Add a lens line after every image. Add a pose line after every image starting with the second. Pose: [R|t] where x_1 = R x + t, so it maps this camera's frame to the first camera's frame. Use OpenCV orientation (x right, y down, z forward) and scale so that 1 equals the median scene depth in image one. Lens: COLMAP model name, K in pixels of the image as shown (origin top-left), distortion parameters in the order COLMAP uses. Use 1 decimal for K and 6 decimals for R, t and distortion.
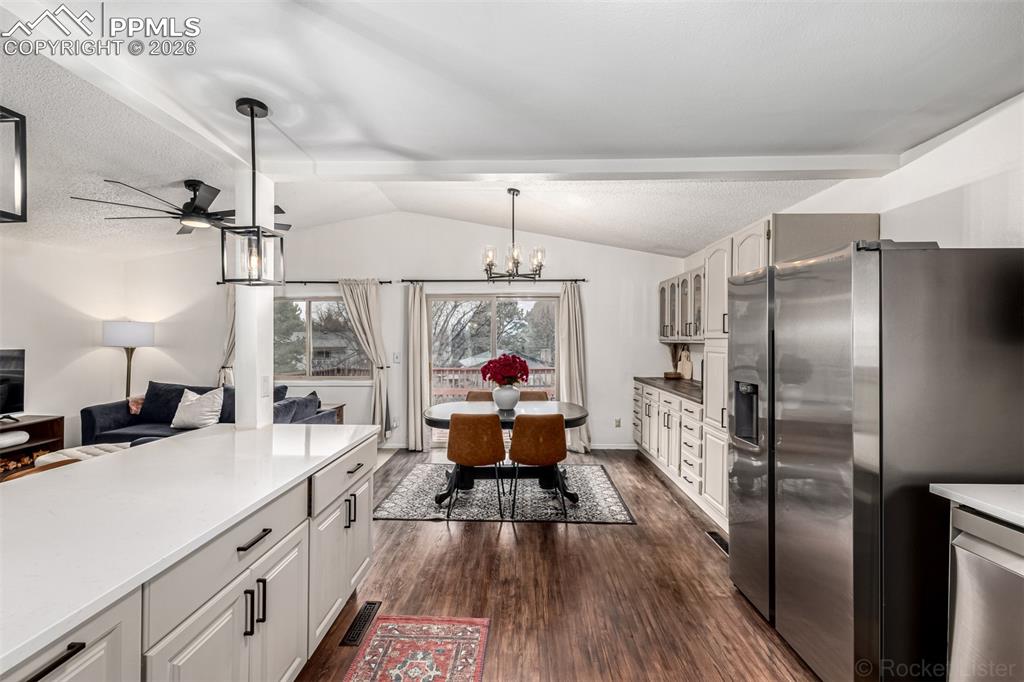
lens RADIAL K [[429.5, 0, 509.5], [0, 429.5, 342.1], [0, 0, 1]] dist [-0.000909, 0.000055]
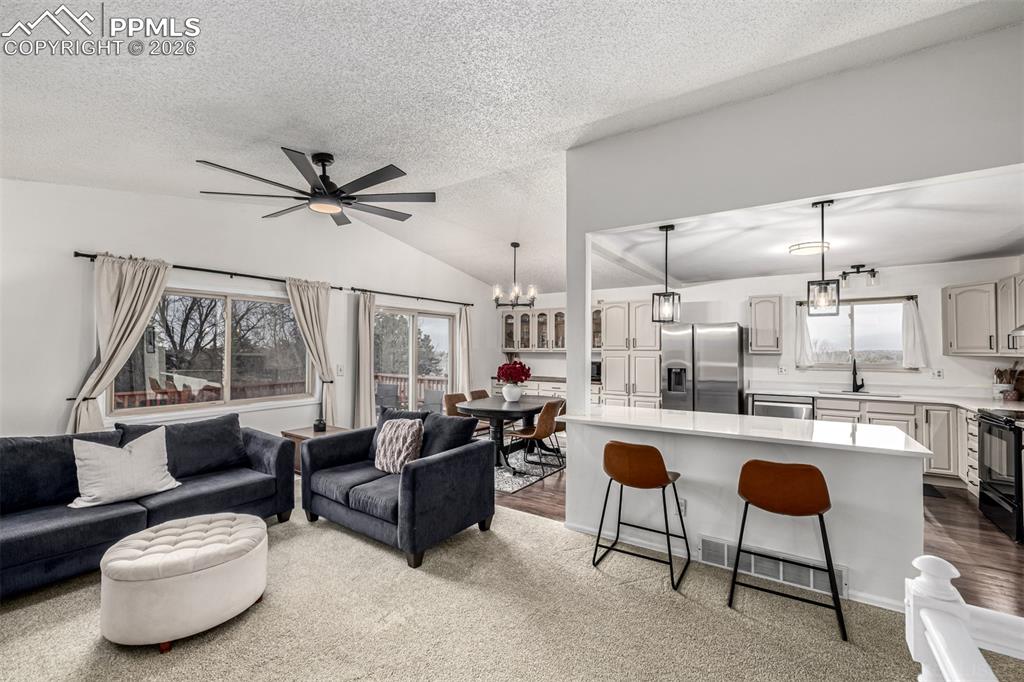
lens RADIAL K [[429.5, 0, 509.1], [0, 429.5, 342.7], [0, 0, 1]] dist [-0.000909, 0.000055]
pose [[0.535804, 0.012372, 0.844252, -1.139725], [0.003064, 0.999858, -0.016598, -0.008903], [-0.844337, 0.011480, 0.535690, 0.262782]]
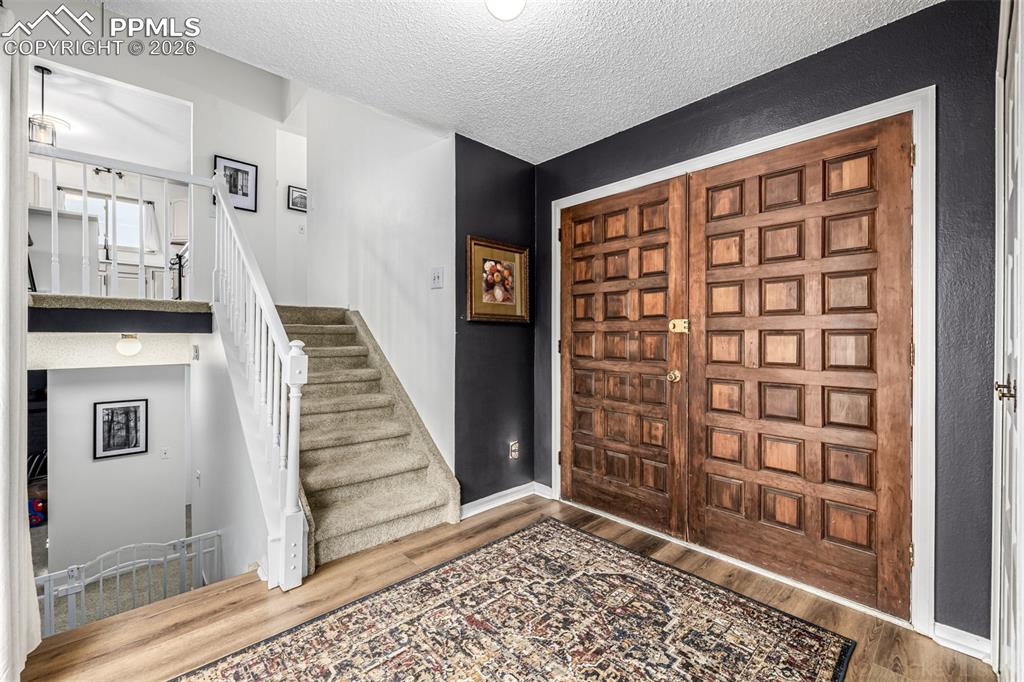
lens RADIAL K [[429.5, 0, 508.7], [0, 429.5, 338.1], [0, 0, 1]] dist [-0.000909, 0.000055]
pose [[-0.693848, -0.005101, 0.720103, -1.809976], [0.002042, 0.999957, 0.009051, 0.395447], [-0.720119, 0.007751, -0.693808, 0.116783]]
